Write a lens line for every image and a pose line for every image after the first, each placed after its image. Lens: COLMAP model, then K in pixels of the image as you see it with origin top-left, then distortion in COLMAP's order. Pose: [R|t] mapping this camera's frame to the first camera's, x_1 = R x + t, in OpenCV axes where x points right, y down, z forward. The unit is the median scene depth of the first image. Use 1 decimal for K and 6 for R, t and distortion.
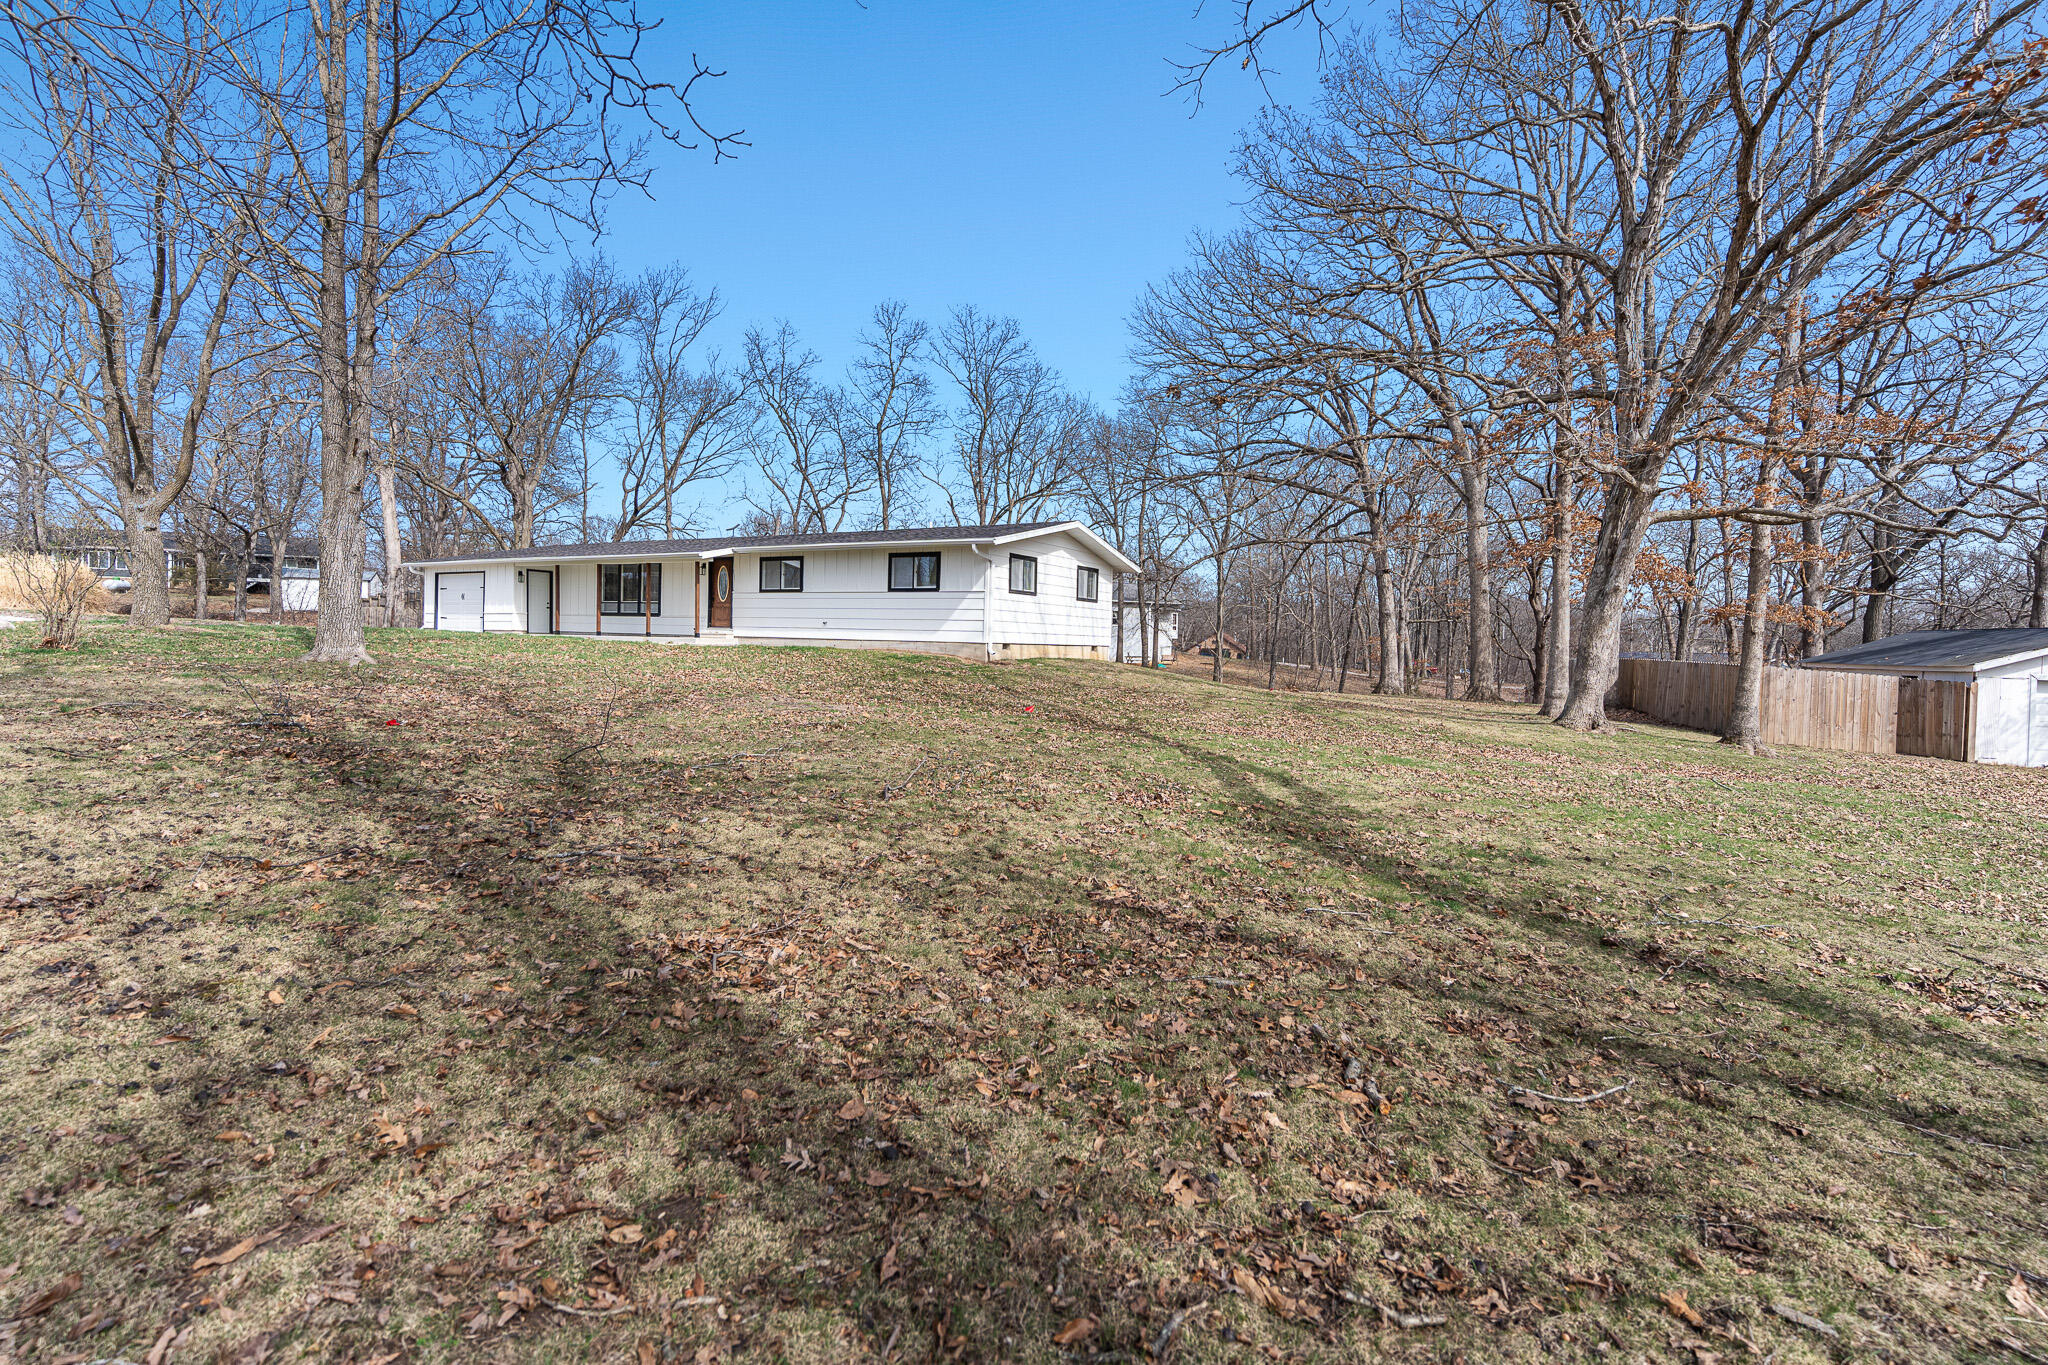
lens RADIAL K [[985.0, 0, 1019.6], [0, 985.0, 664.1], [0, 0, 1]] dist [-0.001396, 0.000193]
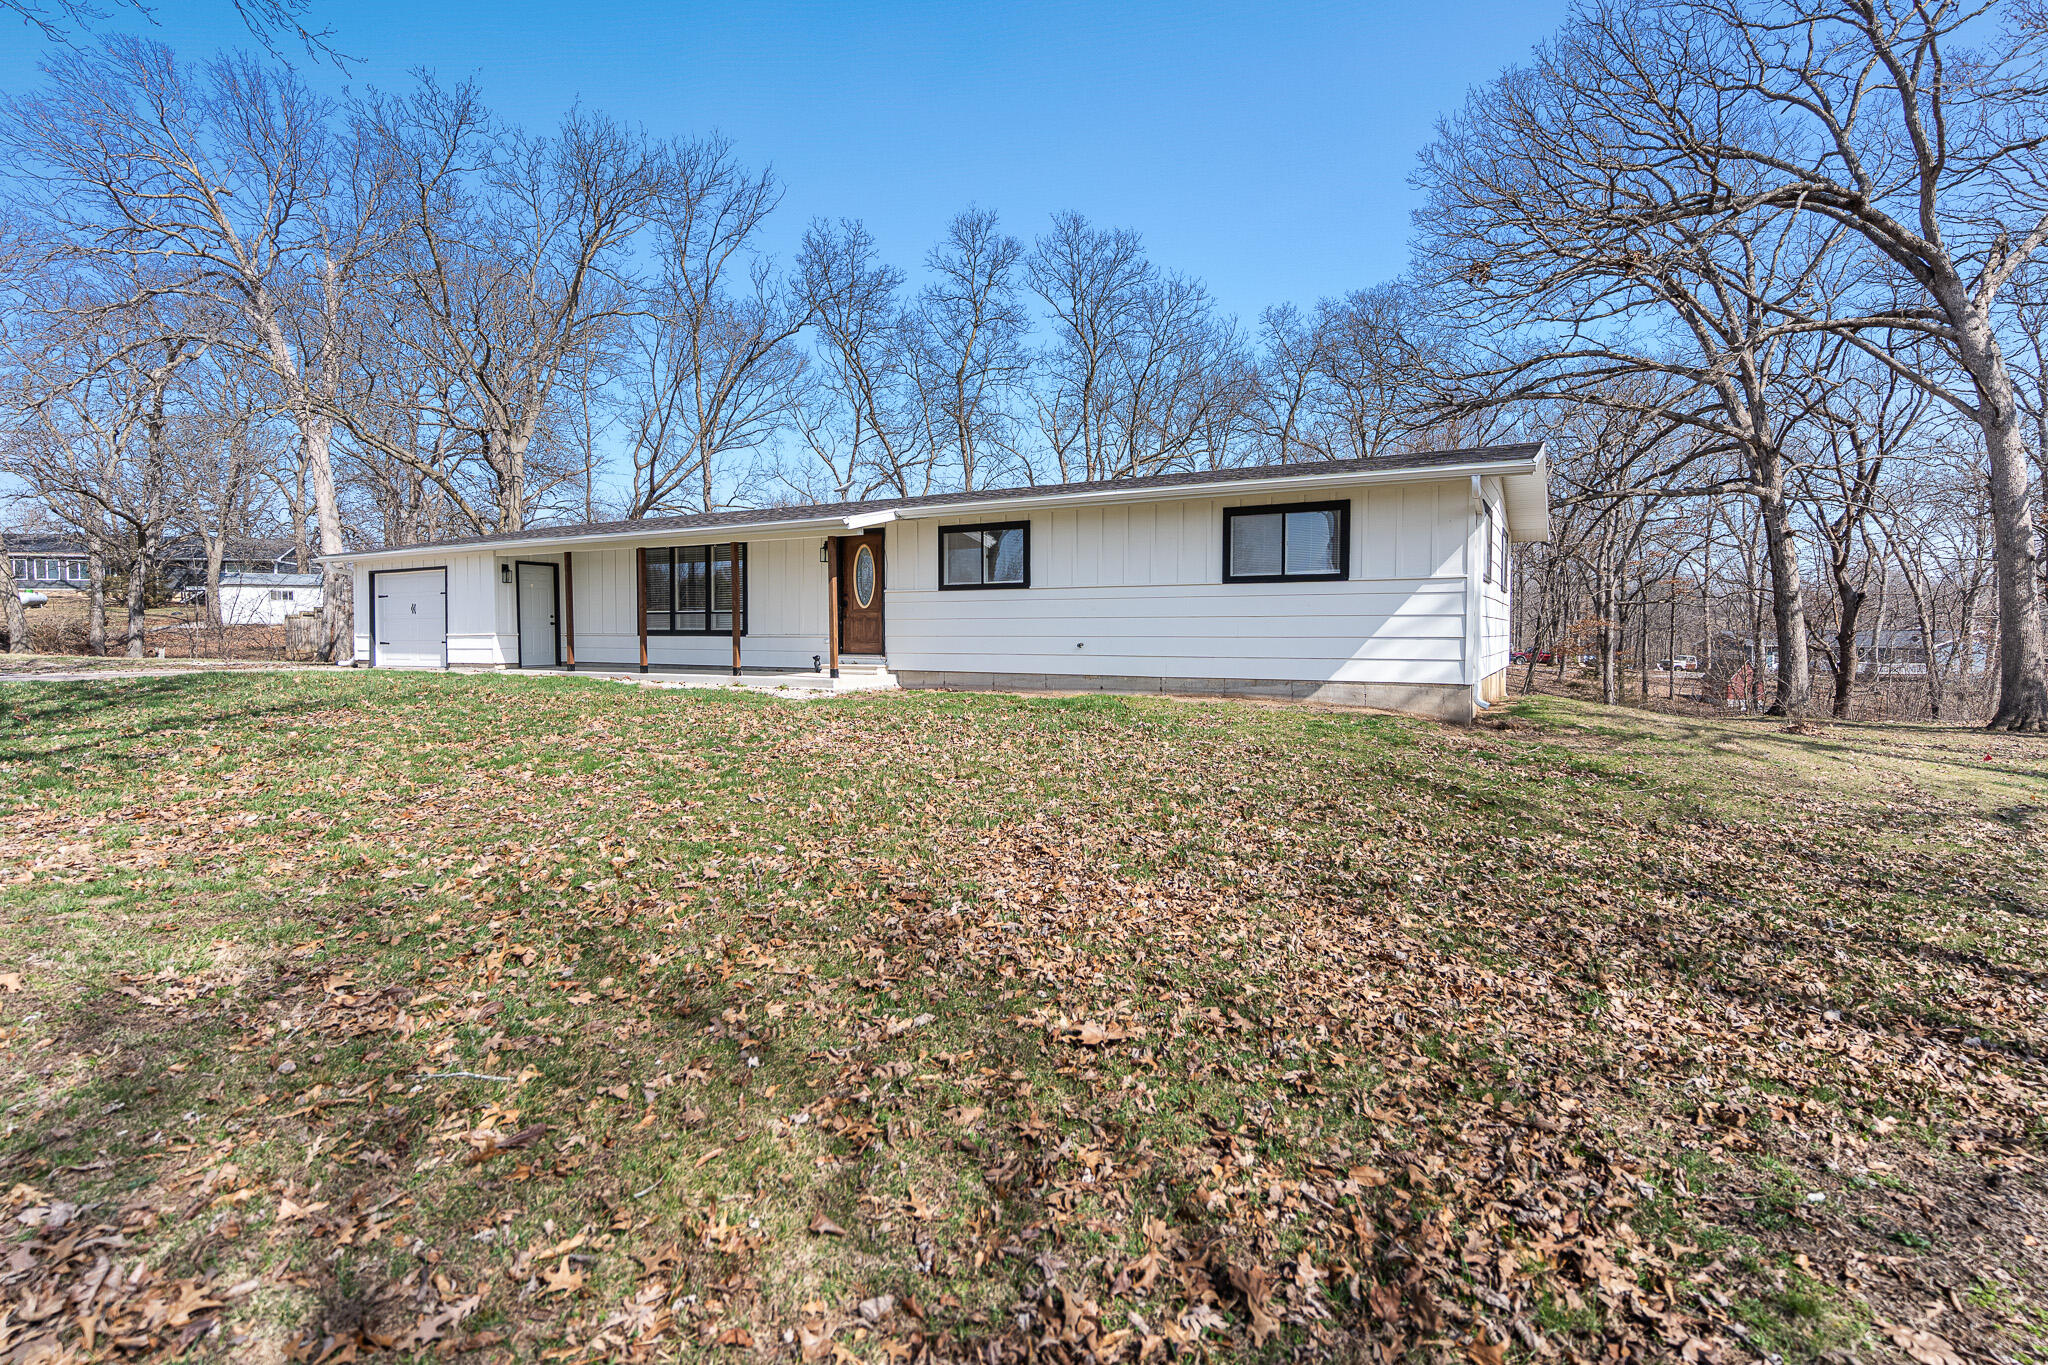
lens RADIAL K [[985.0, 0, 1019.6], [0, 985.0, 664.1], [0, 0, 1]] dist [-0.001396, 0.000193]
pose [[0.999675, -0.025264, 0.003334, -0.132446], [0.025226, 0.999621, 0.010982, -0.021729], [-0.003610, -0.010894, 0.999934, 0.267179]]
